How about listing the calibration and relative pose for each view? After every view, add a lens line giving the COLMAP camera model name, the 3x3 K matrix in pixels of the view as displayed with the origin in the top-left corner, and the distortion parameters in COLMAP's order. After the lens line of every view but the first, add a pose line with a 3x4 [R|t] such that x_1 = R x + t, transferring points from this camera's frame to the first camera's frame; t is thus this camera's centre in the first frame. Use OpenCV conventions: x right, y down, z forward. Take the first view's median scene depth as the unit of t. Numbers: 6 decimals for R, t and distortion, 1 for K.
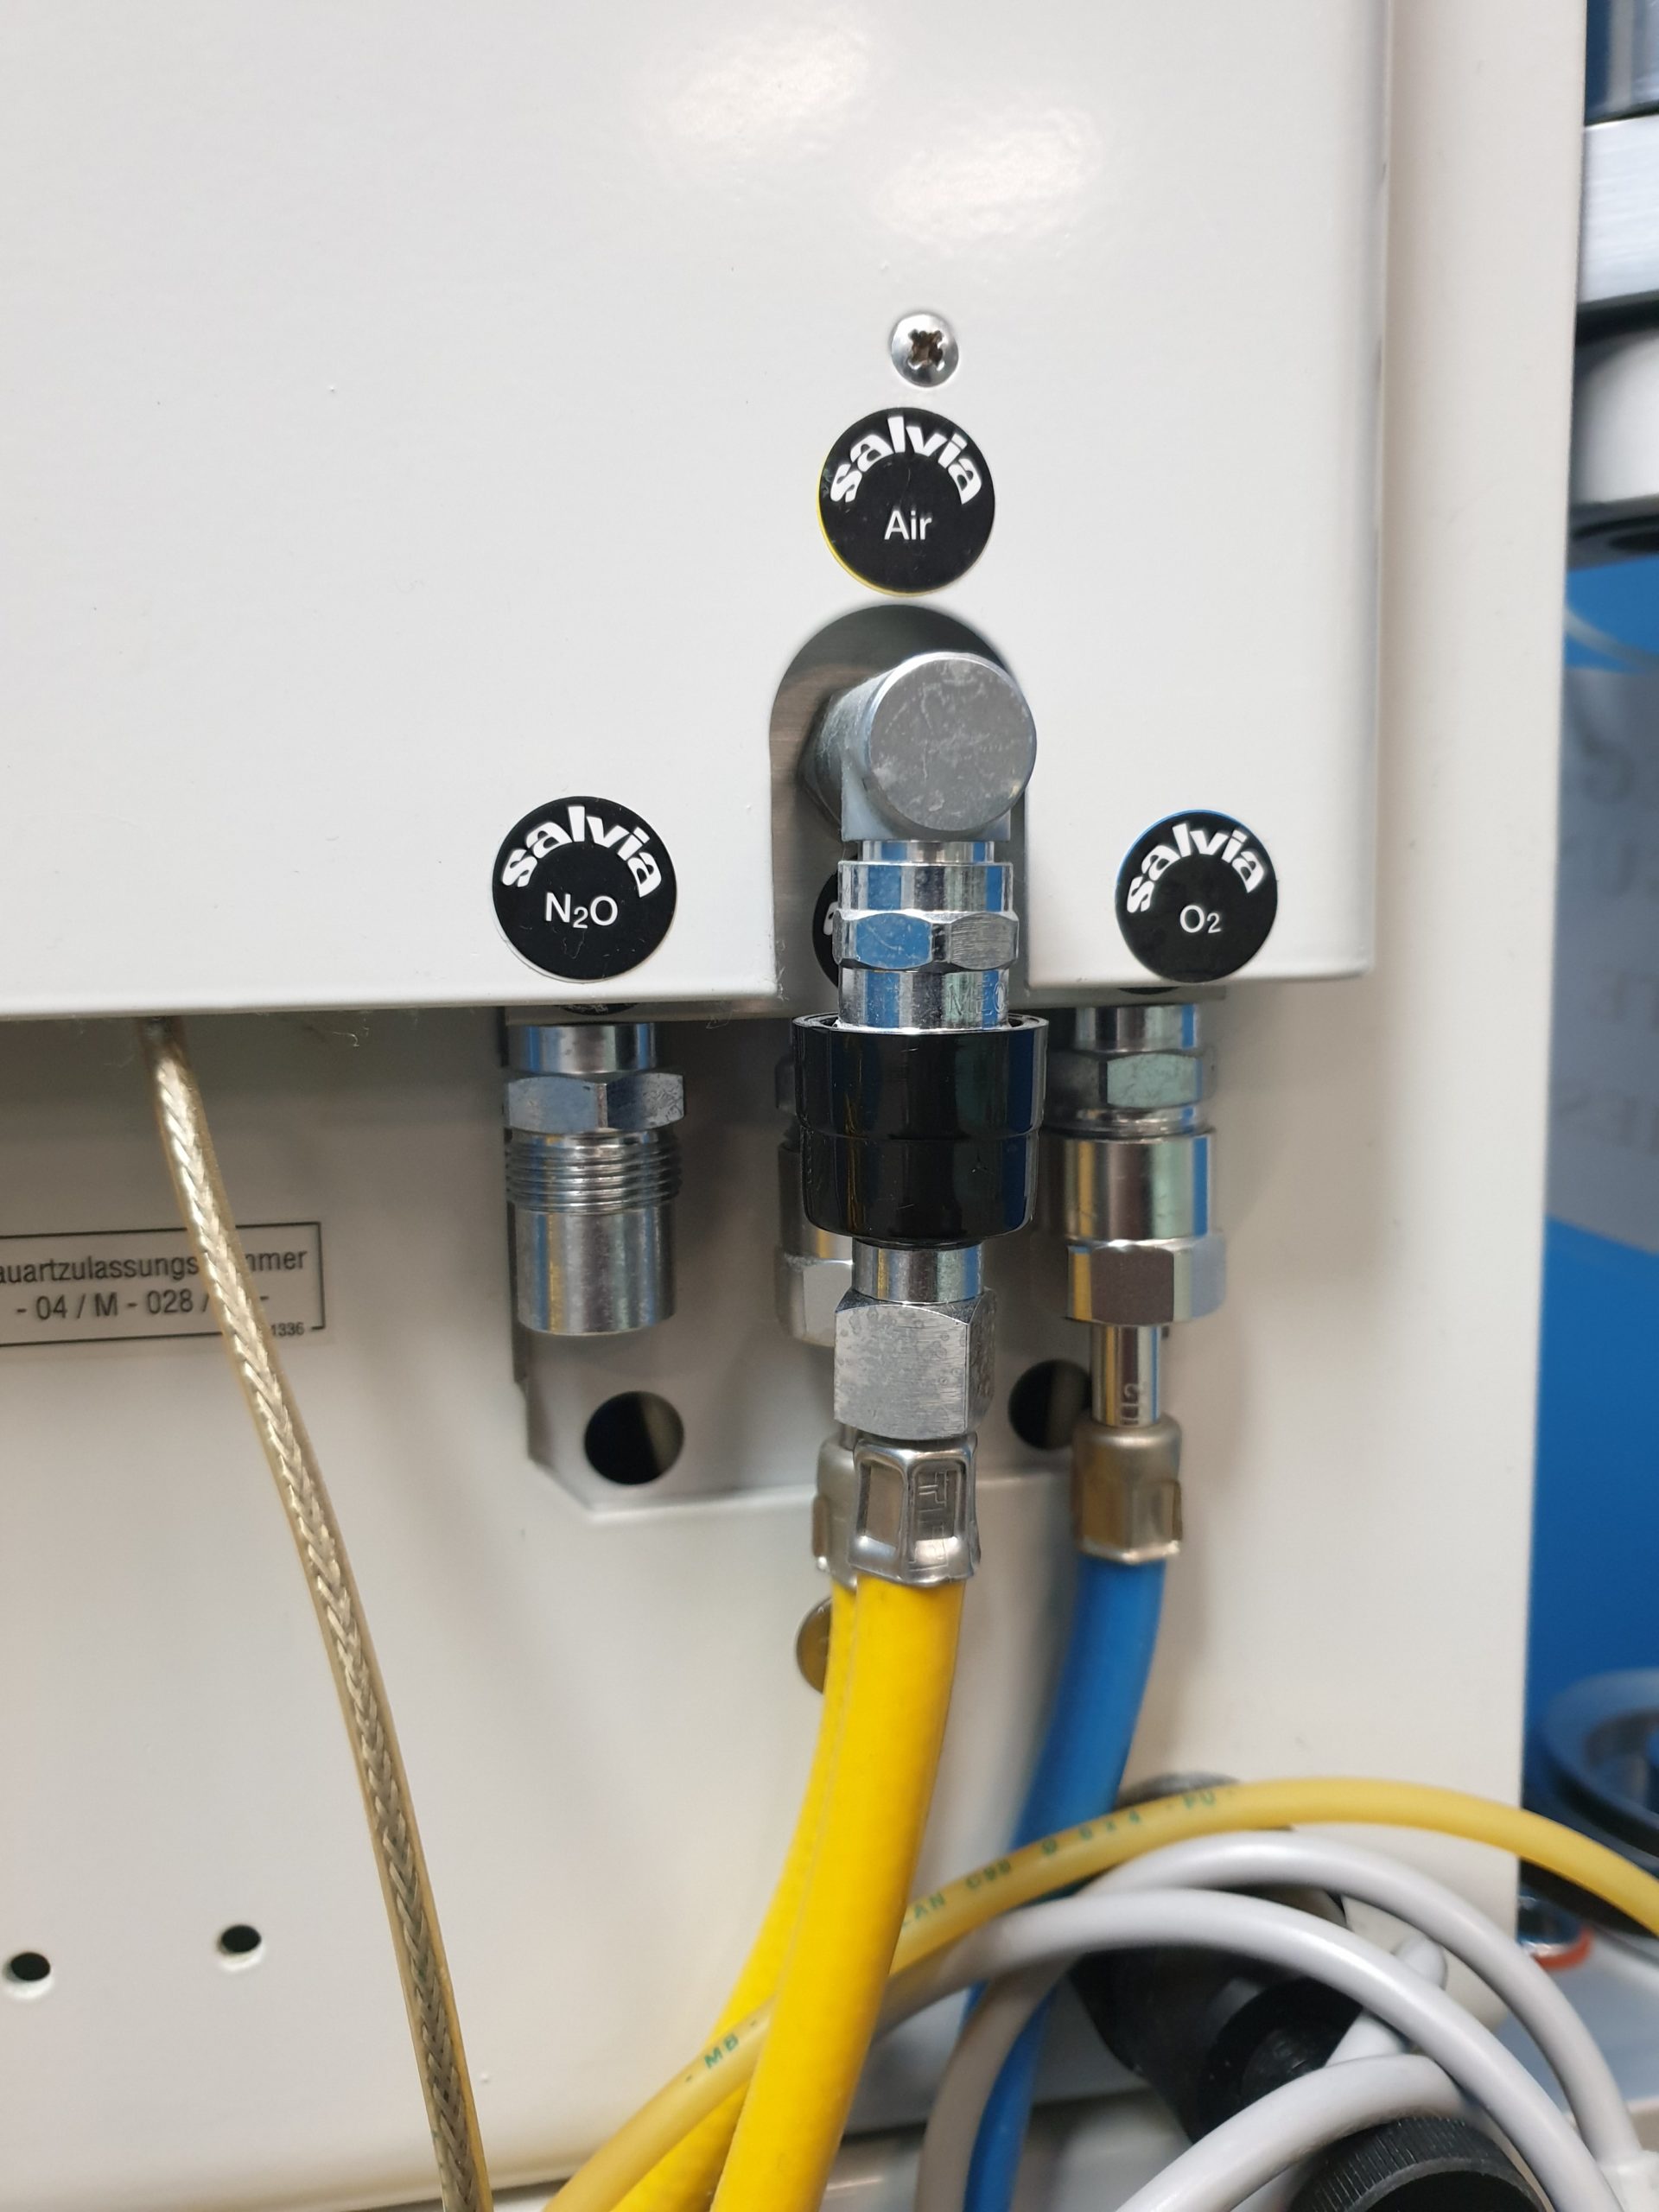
lens RADIAL K [[1688.4, 0, 915.5], [0, 1688.4, 1105.0], [0, 0, 1]] dist [-0.053592, 0.000681]
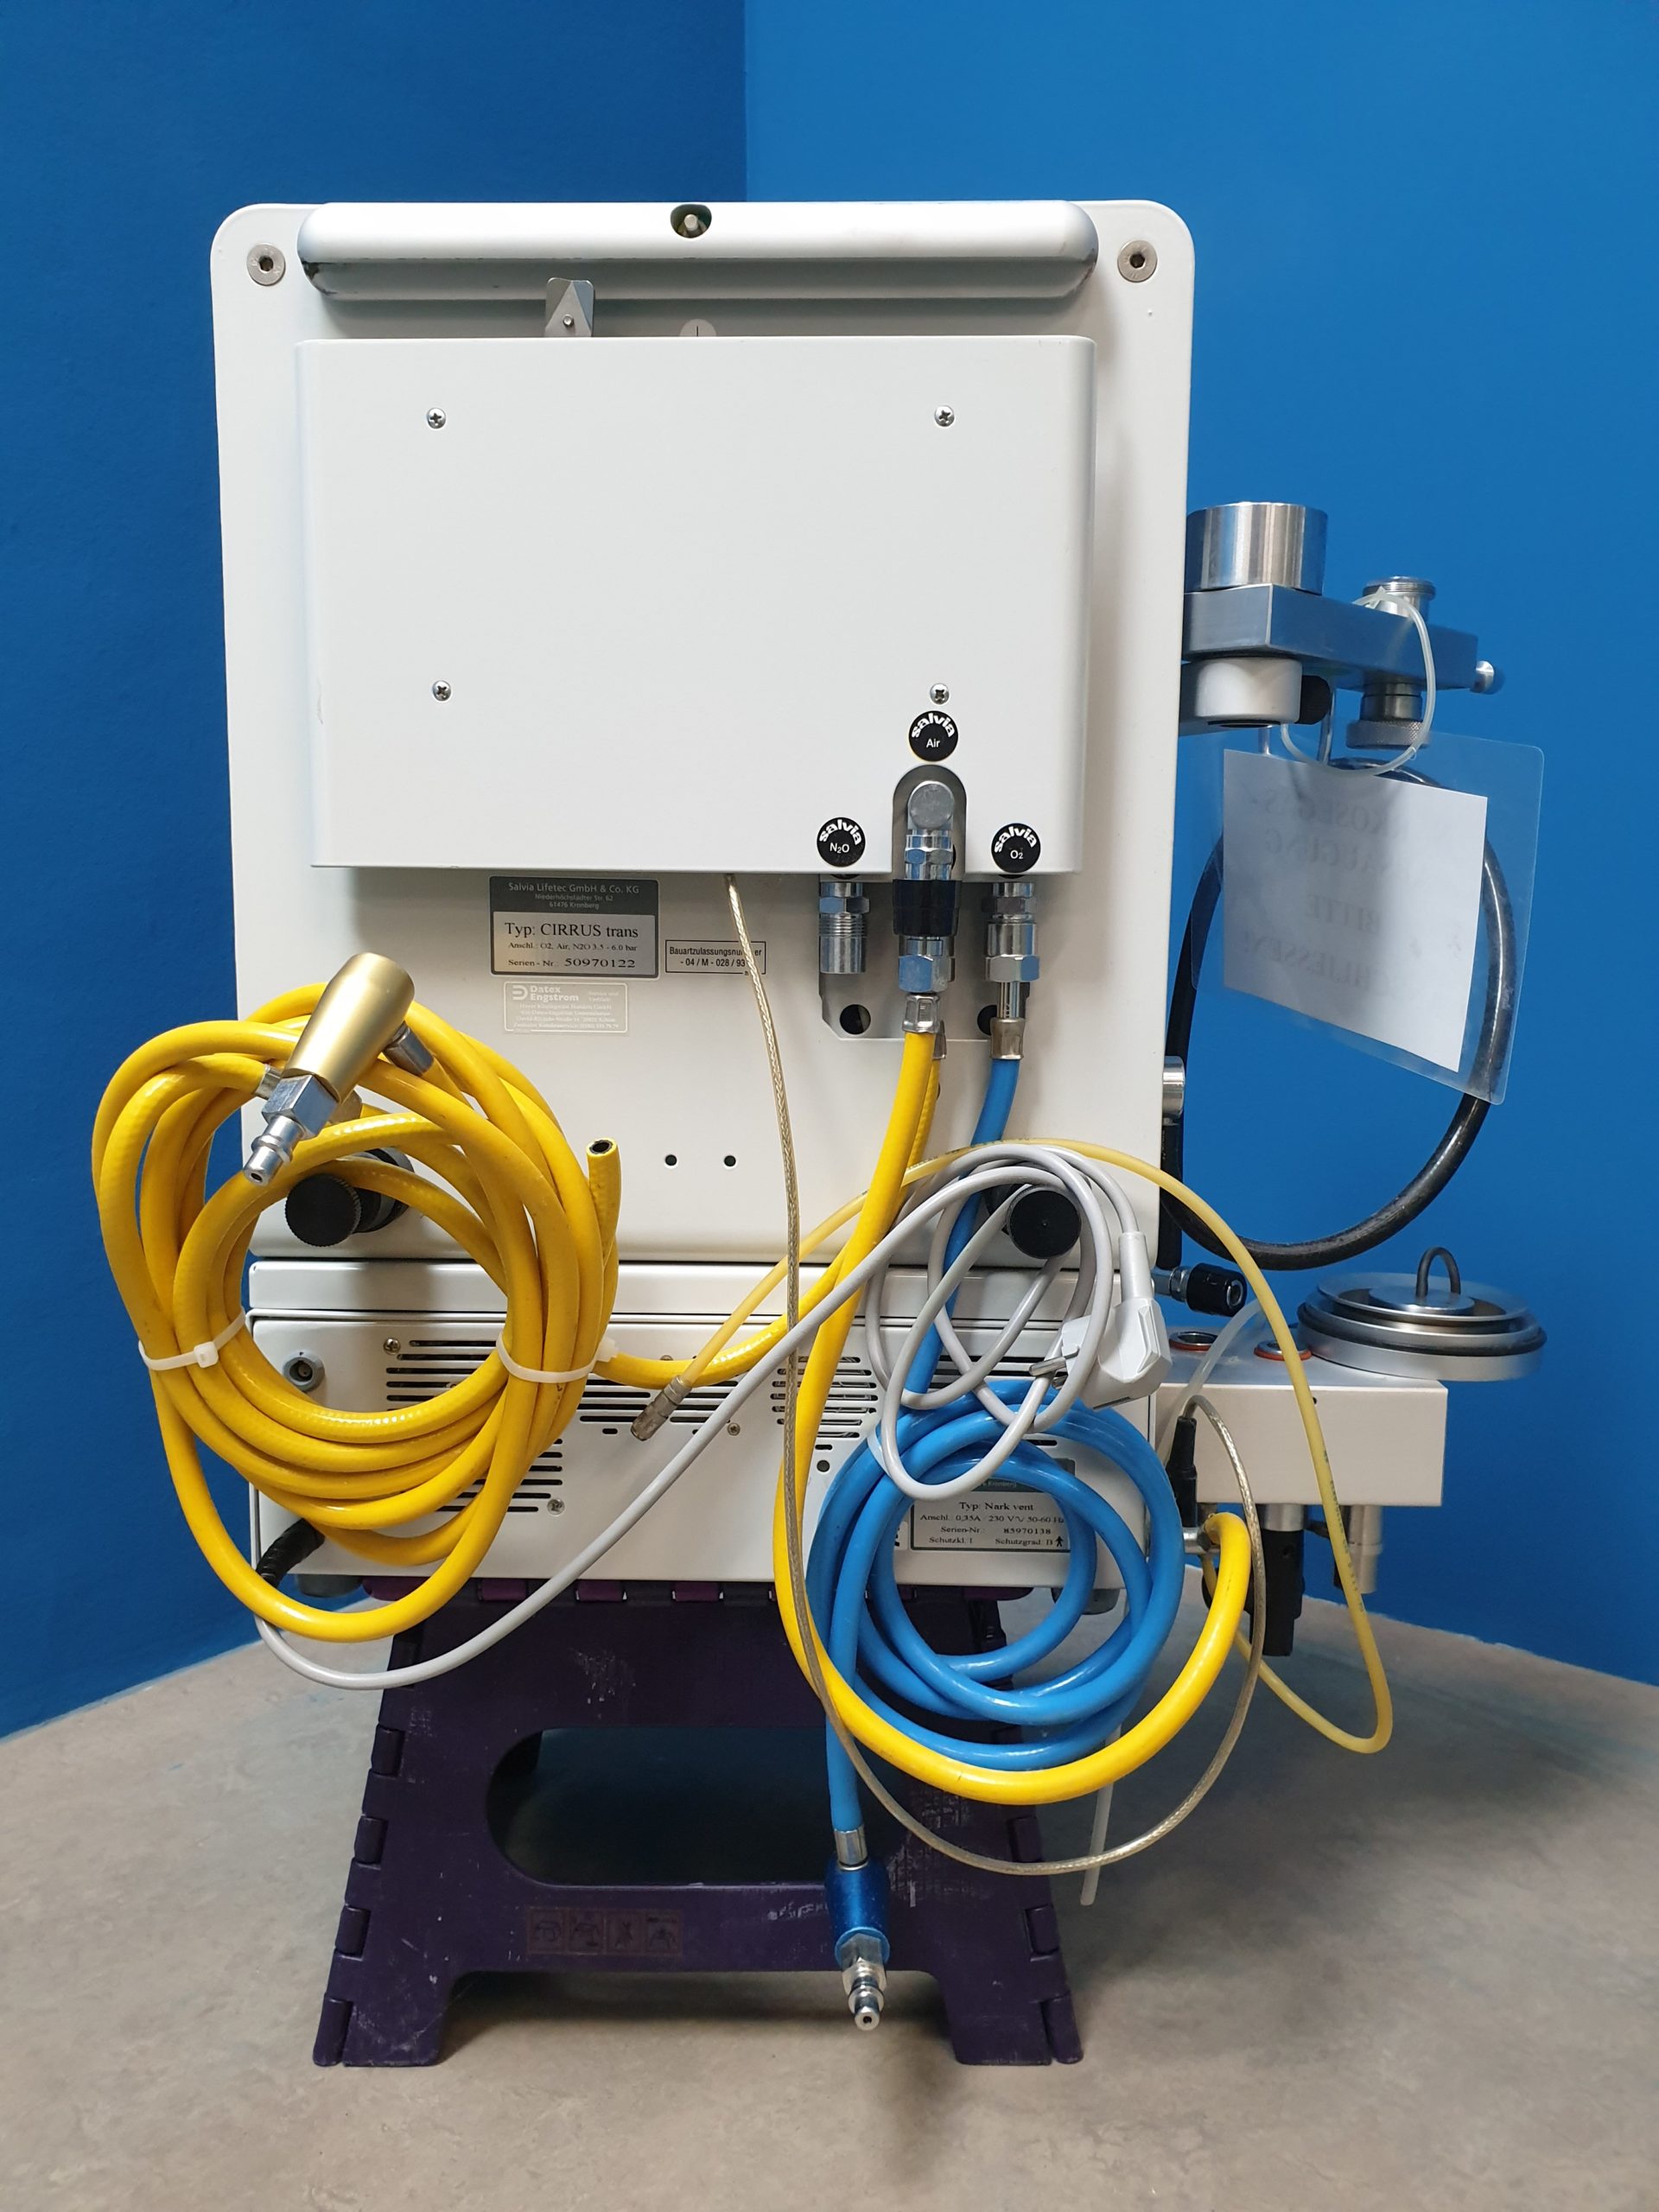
lens RADIAL K [[1688.4, 0, 915.5], [0, 1688.4, 1105.0], [0, 0, 1]] dist [-0.053592, 0.000681]
pose [[0.973440, 0.044391, -0.224598, 0.775180], [-0.049365, 0.998643, -0.016576, 0.474683], [0.223557, 0.027223, 0.974311, -2.419278]]
